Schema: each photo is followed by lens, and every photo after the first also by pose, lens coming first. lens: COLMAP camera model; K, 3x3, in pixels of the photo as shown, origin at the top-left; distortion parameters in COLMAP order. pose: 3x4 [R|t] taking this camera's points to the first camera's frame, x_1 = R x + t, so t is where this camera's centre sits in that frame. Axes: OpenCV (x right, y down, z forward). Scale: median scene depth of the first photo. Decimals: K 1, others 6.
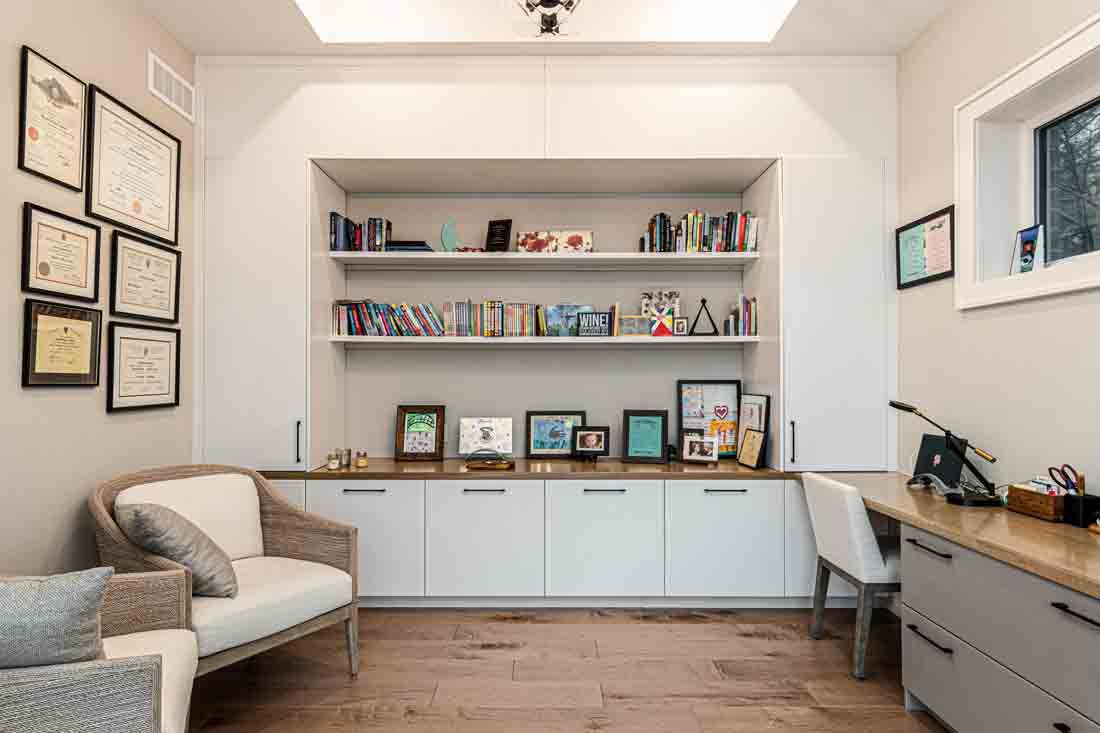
lens RADIAL K [[636.6, 0, 545.8], [0, 636.6, 379.1], [0, 0, 1]] dist [0.003937, 0.000938]
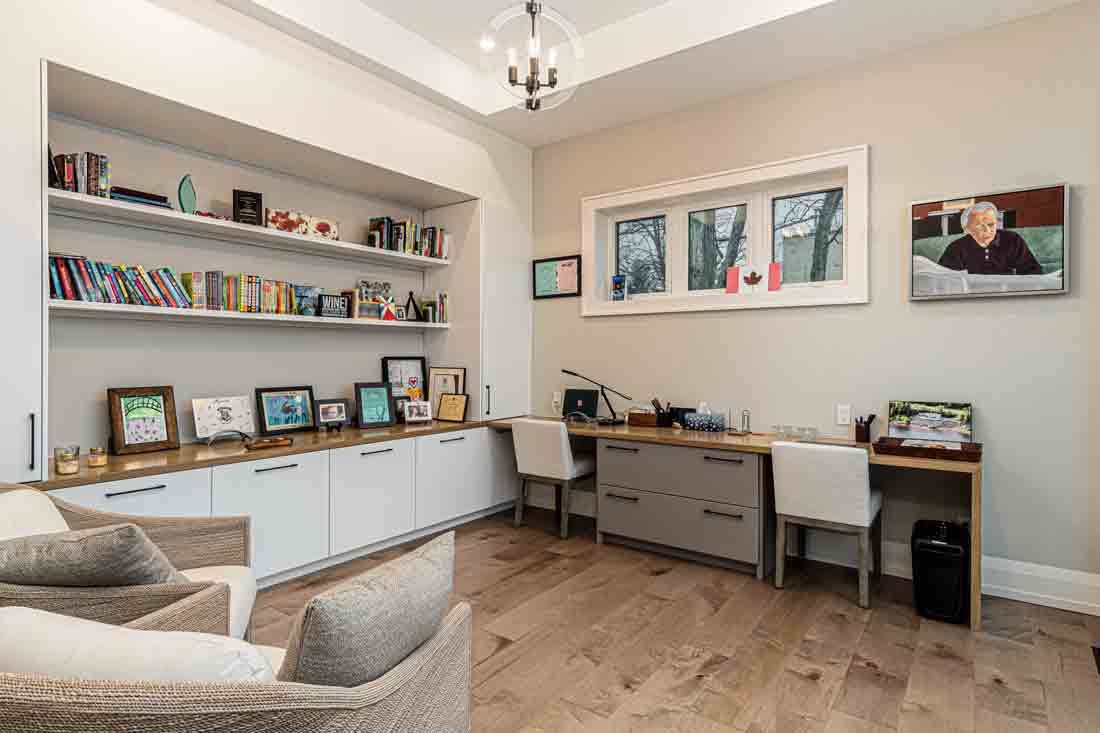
lens RADIAL K [[582.6, 0, 550.0], [0, 582.6, 366.5], [0, 0, 1]] dist [0.000376, 0.000674]
pose [[0.588163, -0.014875, 0.808605, -0.526718], [-0.000842, 0.999819, 0.019005, -0.001517], [-0.808742, -0.011859, 0.588045, 0.108662]]
